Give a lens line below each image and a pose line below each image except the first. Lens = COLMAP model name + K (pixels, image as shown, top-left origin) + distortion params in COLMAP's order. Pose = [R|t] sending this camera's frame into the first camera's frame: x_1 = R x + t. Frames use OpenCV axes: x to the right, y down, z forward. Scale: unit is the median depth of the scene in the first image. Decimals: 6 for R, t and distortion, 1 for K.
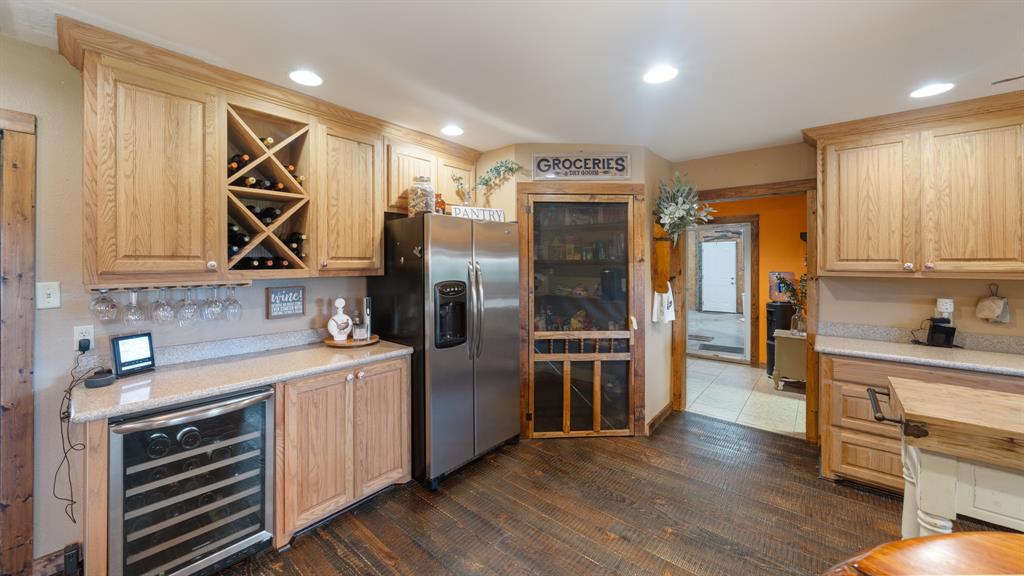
lens RADIAL K [[384.4, 0, 484.4], [0, 384.4, 262.9], [0, 0, 1]] dist [-0.002024, -0.000259]
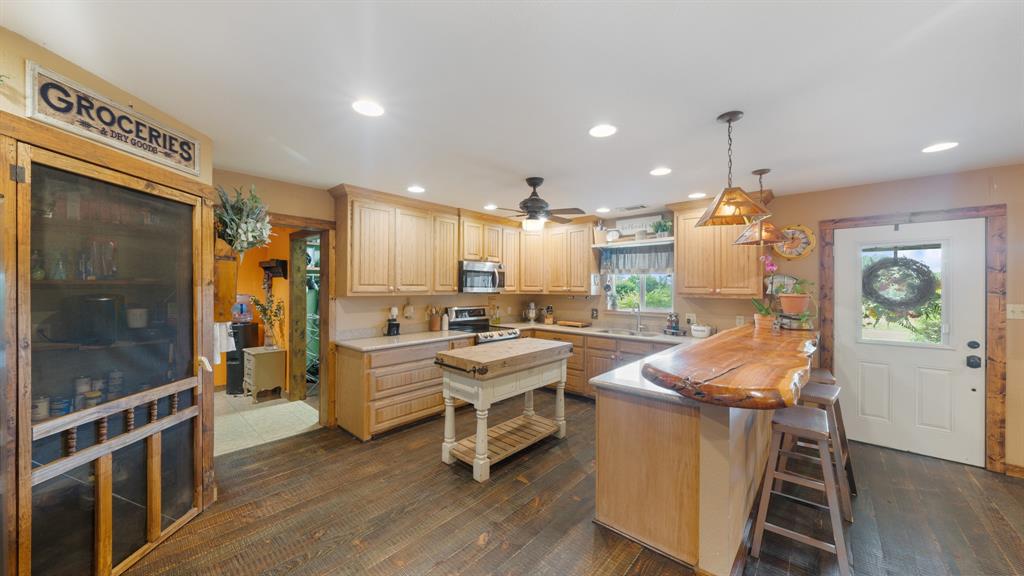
lens RADIAL K [[354.8, 0, 509.4], [0, 354.8, 286.5], [0, 0, 1]] dist [-0.001513, -0.000083]
pose [[-0.001865, 0.000467, 0.999998, -0.397189], [-0.001508, 0.999999, -0.000470, -0.000209], [-0.999997, -0.001509, -0.001864, 0.481181]]
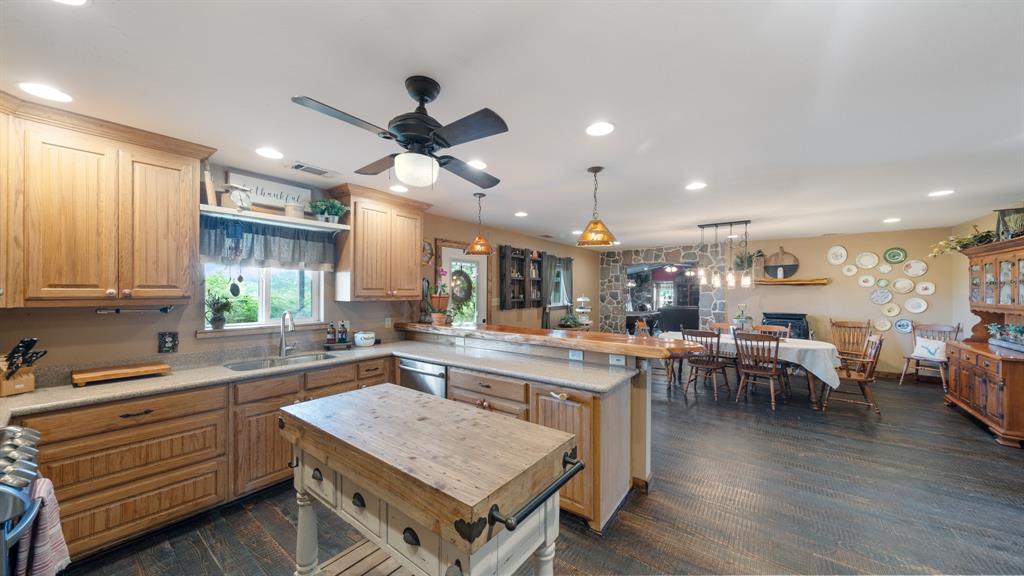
lens RADIAL K [[360.7, 0, 512.0], [0, 360.7, 288.0], [0, 0, 1]] dist [-0.000354, -0.000023]
pose [[-0.995001, -0.005778, -0.099702, 0.742129], [-0.005314, 0.999974, -0.004912, 0.000985], [0.099728, -0.004358, -0.995005, 1.084086]]
